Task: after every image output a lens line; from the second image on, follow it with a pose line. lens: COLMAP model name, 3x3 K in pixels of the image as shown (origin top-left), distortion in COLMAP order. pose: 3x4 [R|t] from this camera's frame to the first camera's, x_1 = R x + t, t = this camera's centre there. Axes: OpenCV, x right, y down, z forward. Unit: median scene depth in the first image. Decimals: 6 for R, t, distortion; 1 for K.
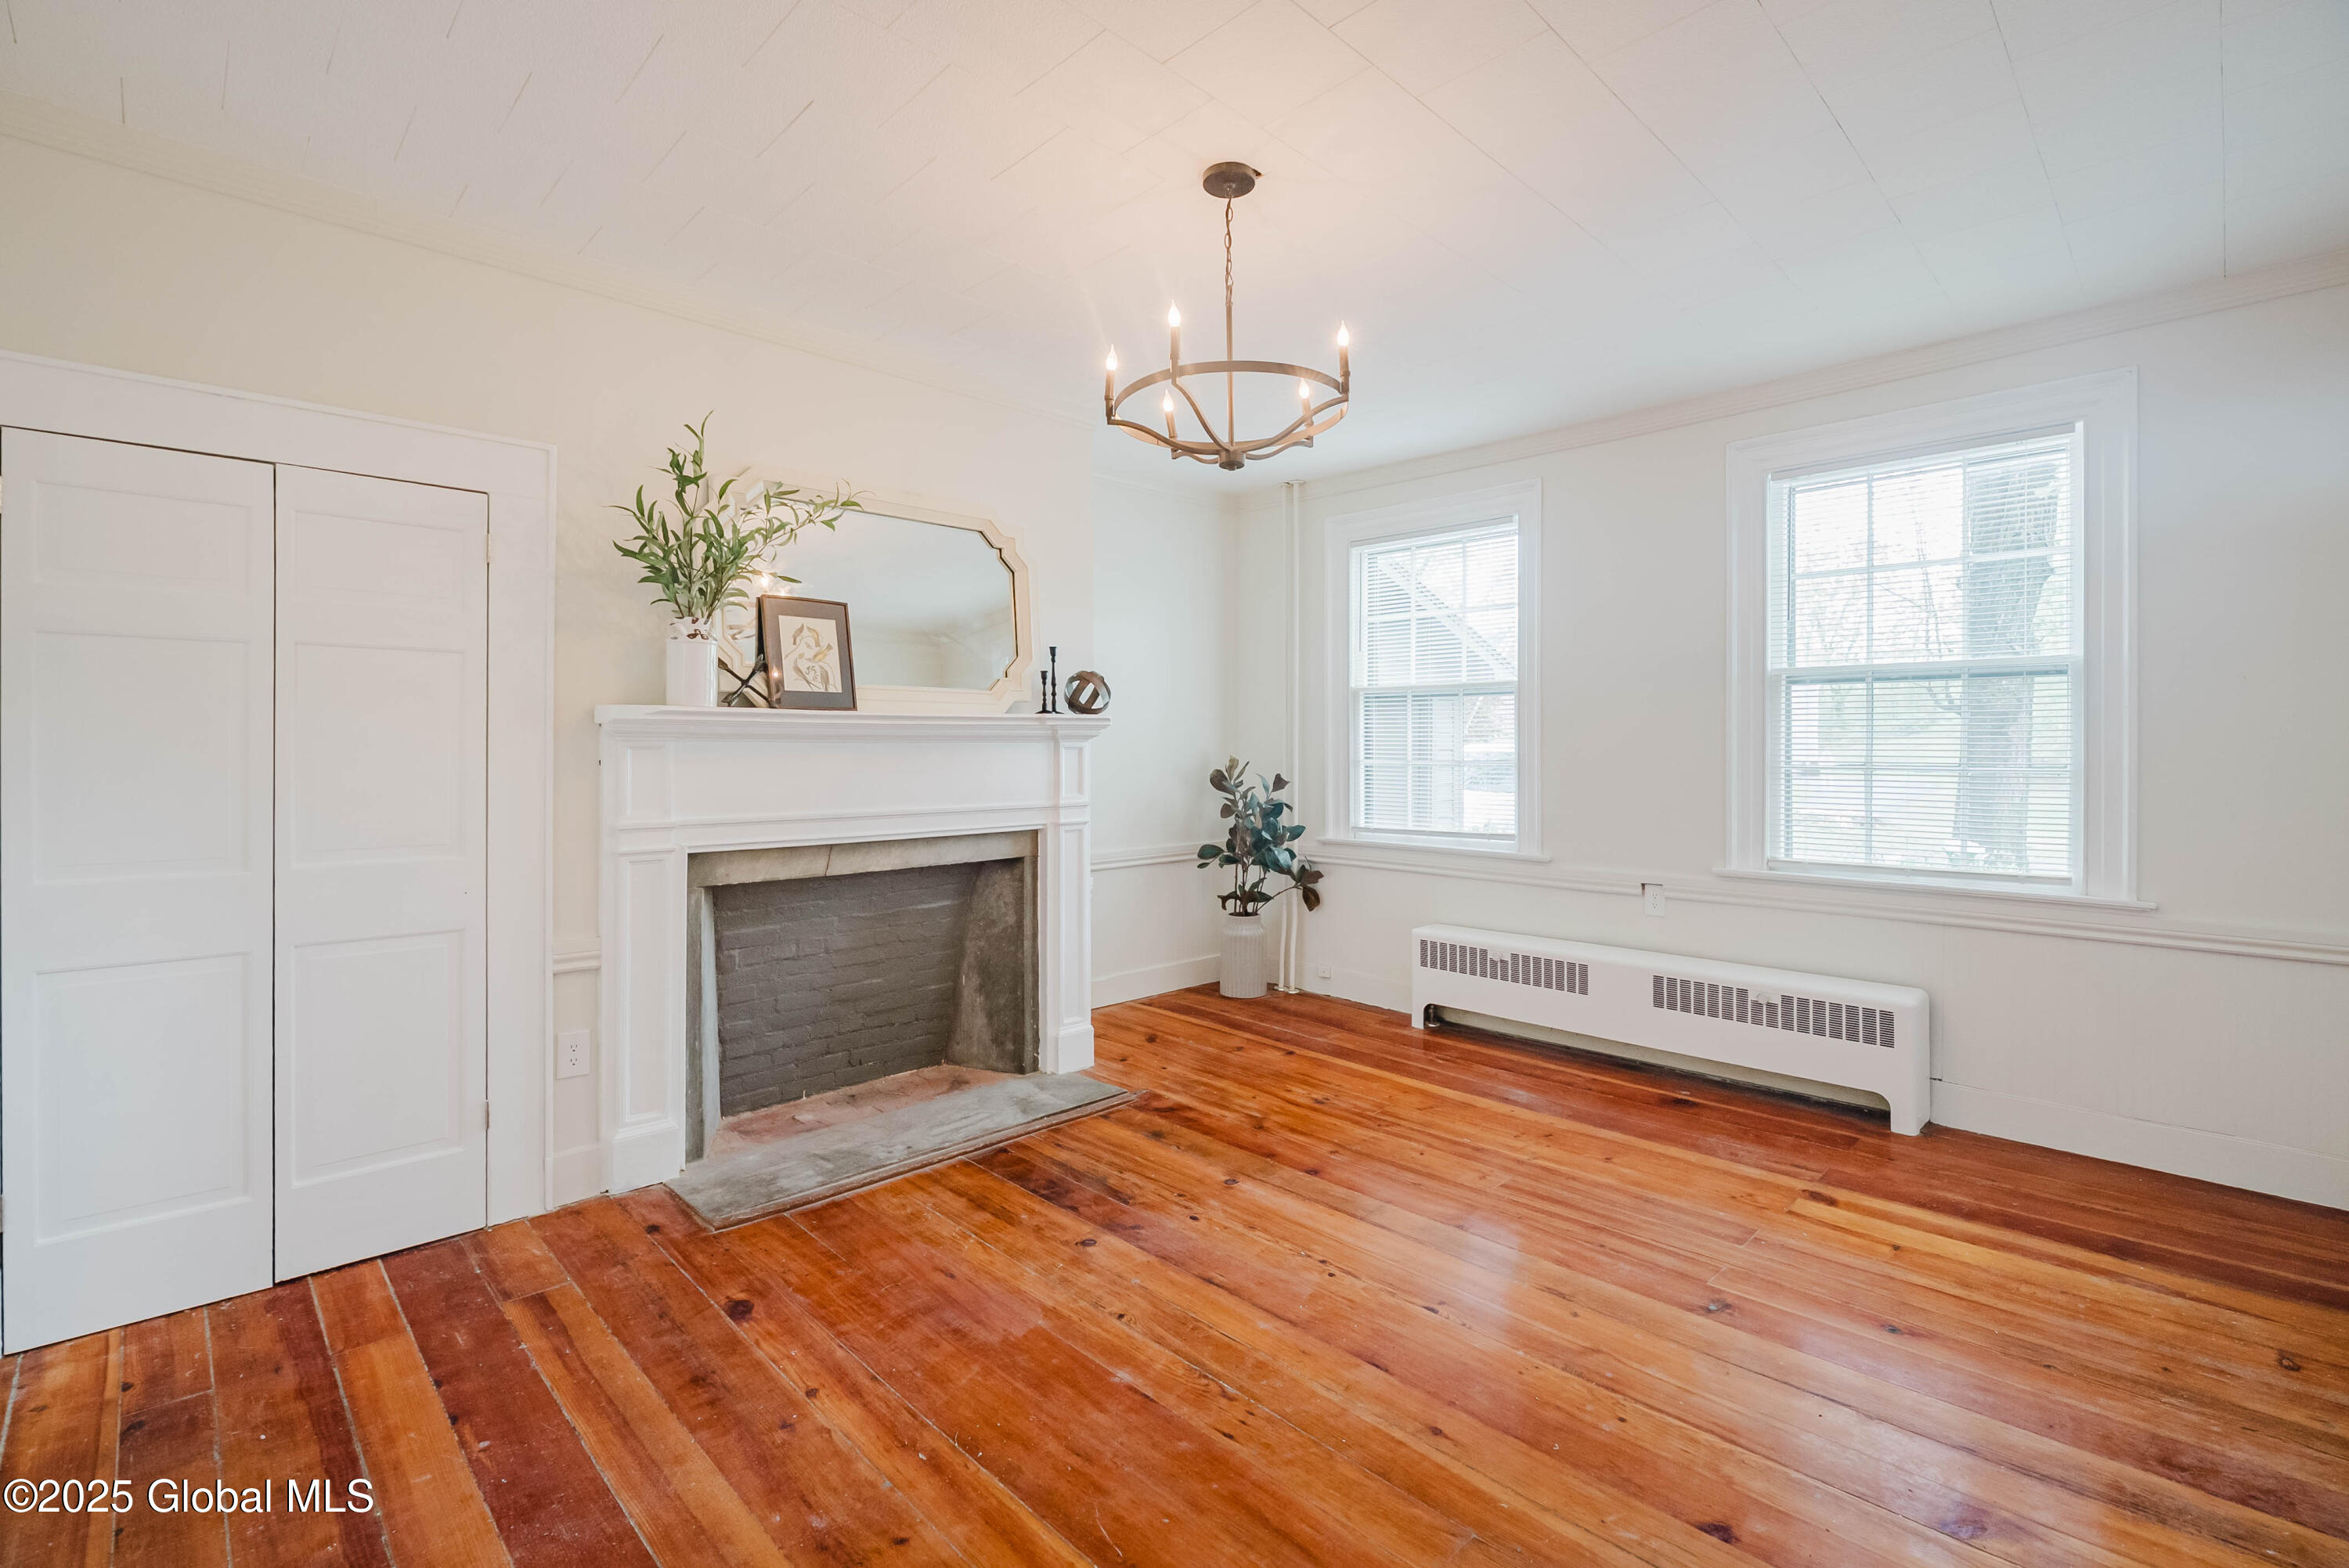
lens RADIAL K [[1076.6, 0, 1164.5], [0, 1076.6, 740.2], [0, 0, 1]] dist [-0.009726, 0.000851]
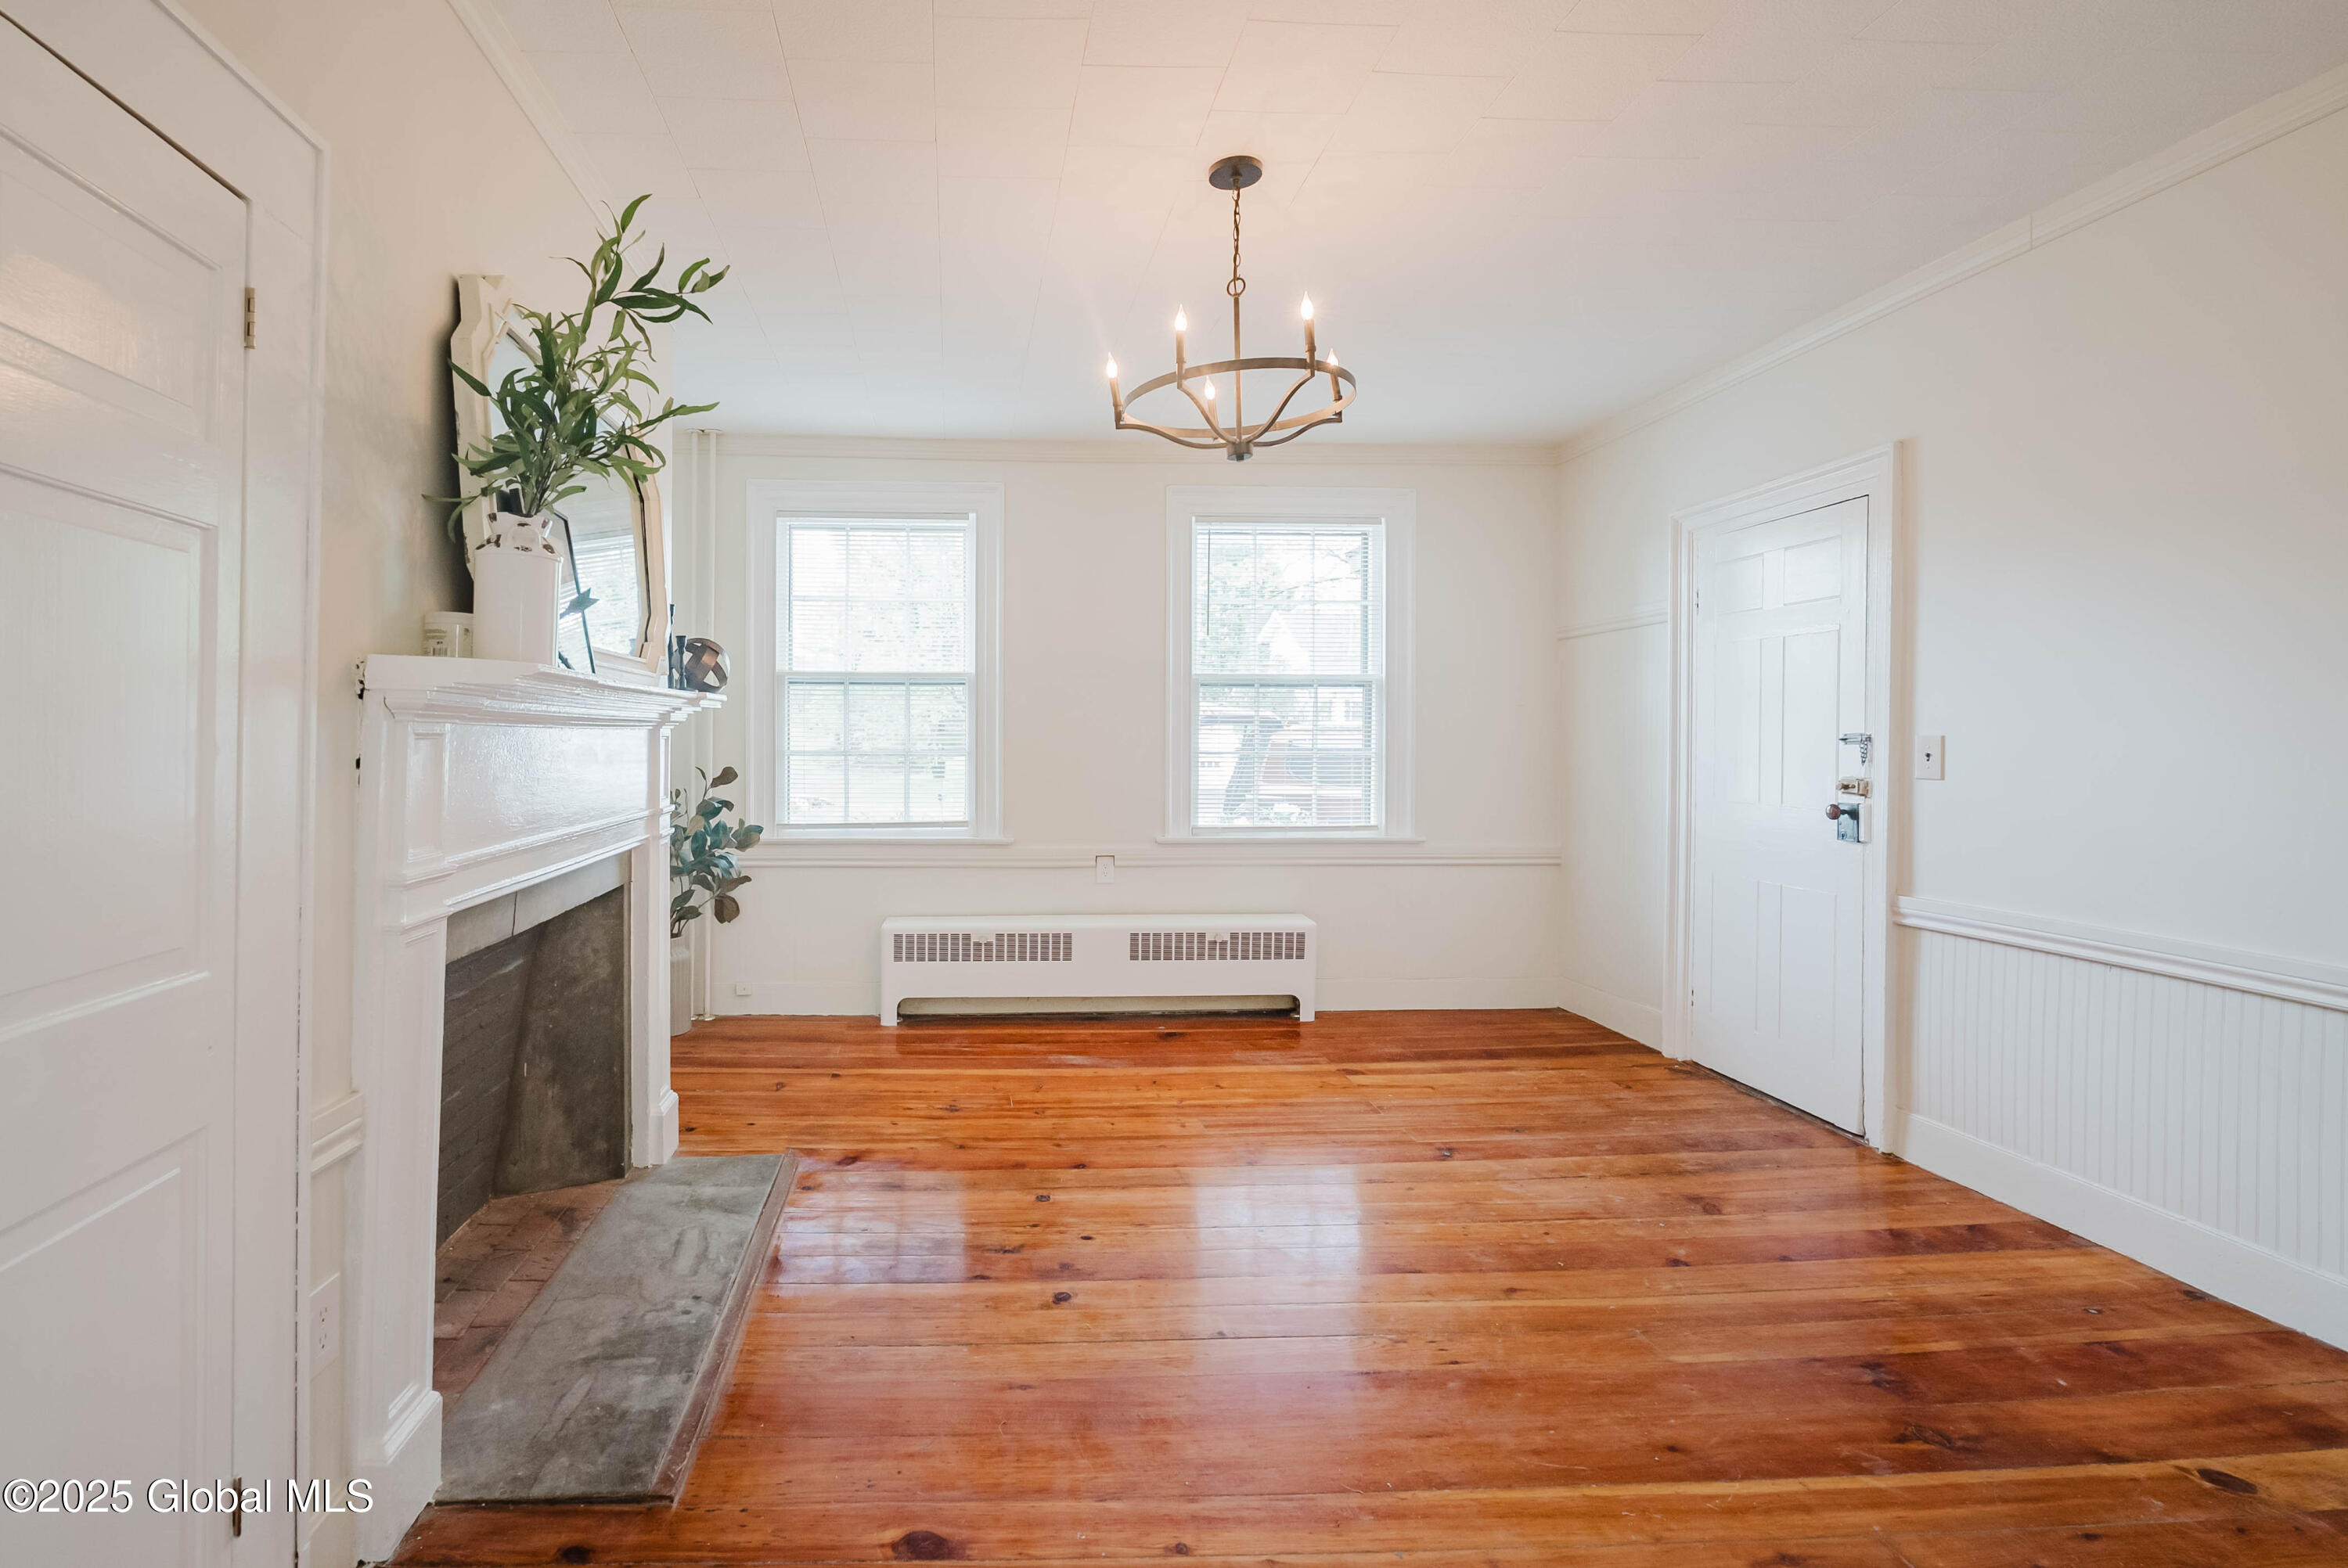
lens RADIAL K [[1076.1, 0, 1164.0], [0, 1076.1, 740.3], [0, 0, 1]] dist [-0.009726, 0.000851]
pose [[0.652730, -0.000895, 0.757590, -0.444191], [-0.006386, 0.999957, 0.006684, 0.002212], [-0.757564, -0.009200, 0.652696, 0.236653]]
